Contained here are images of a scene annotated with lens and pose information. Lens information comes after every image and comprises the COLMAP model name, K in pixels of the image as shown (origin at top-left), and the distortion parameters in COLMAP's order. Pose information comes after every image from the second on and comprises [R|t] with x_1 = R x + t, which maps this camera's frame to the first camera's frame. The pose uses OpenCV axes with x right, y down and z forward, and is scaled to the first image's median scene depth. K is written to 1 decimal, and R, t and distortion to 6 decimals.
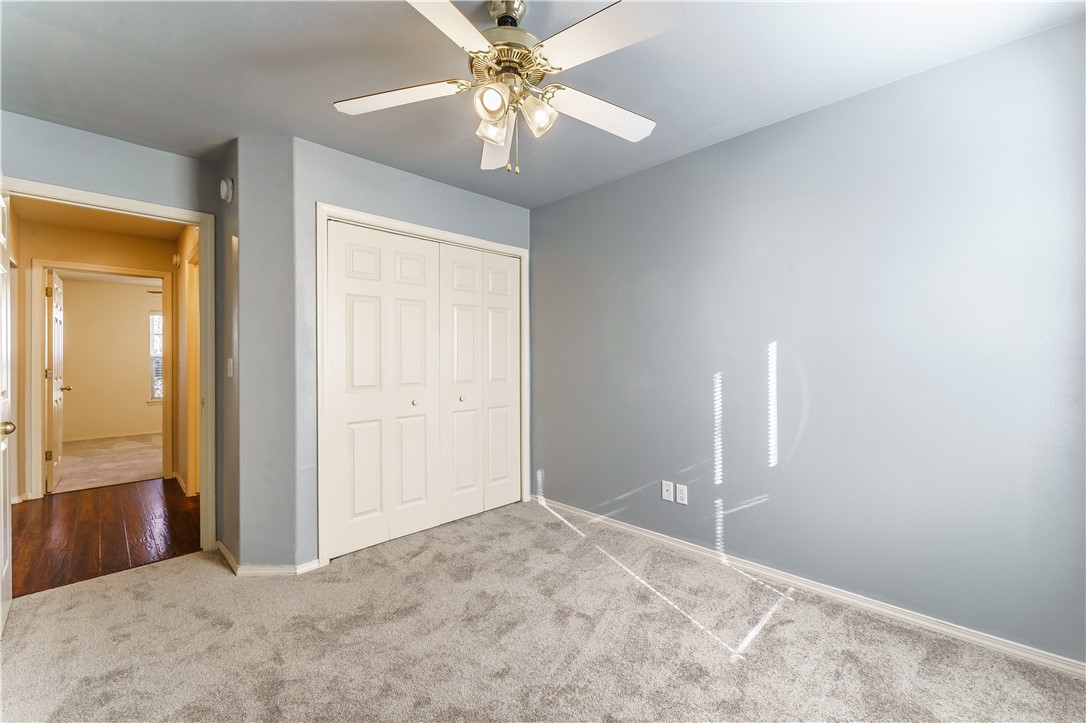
lens RADIAL K [[432.1, 0, 549.2], [0, 432.1, 358.4], [0, 0, 1]] dist [0.000337, 0.000025]
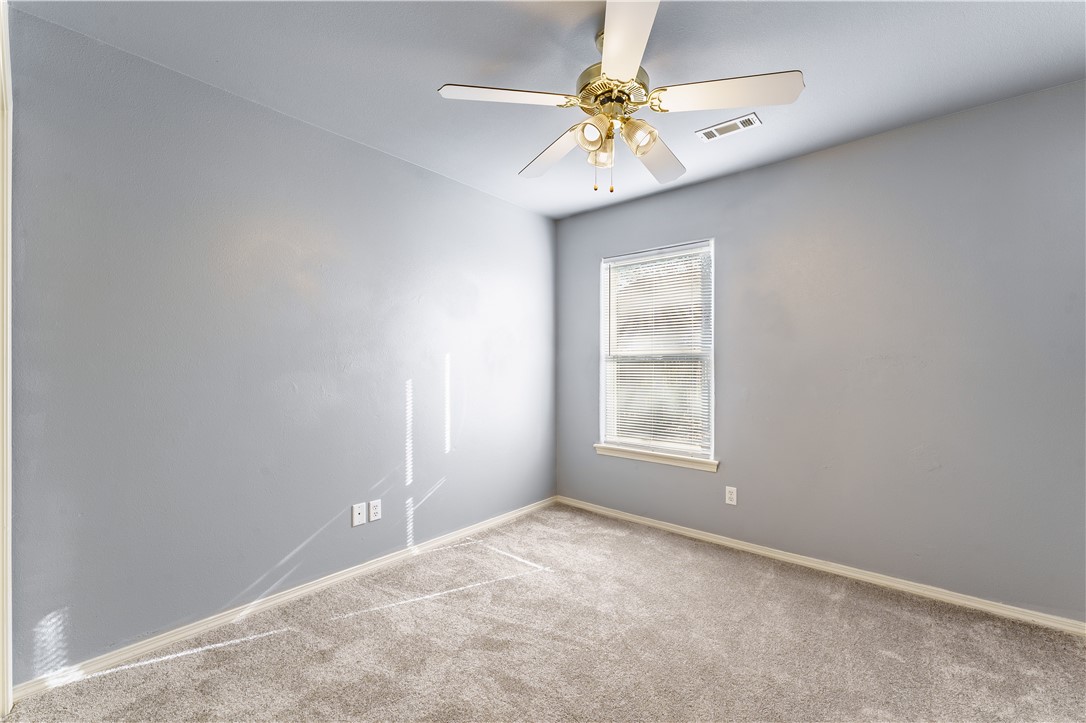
lens RADIAL K [[443.5, 0, 543.0], [0, 443.5, 361.5], [0, 0, 1]] dist [0.007891, -0.000256]
pose [[-0.059852, 0.015579, 0.998086, -0.700364], [-0.009719, 0.999822, -0.016189, 0.002342], [-0.998160, -0.010669, -0.059690, 0.710063]]
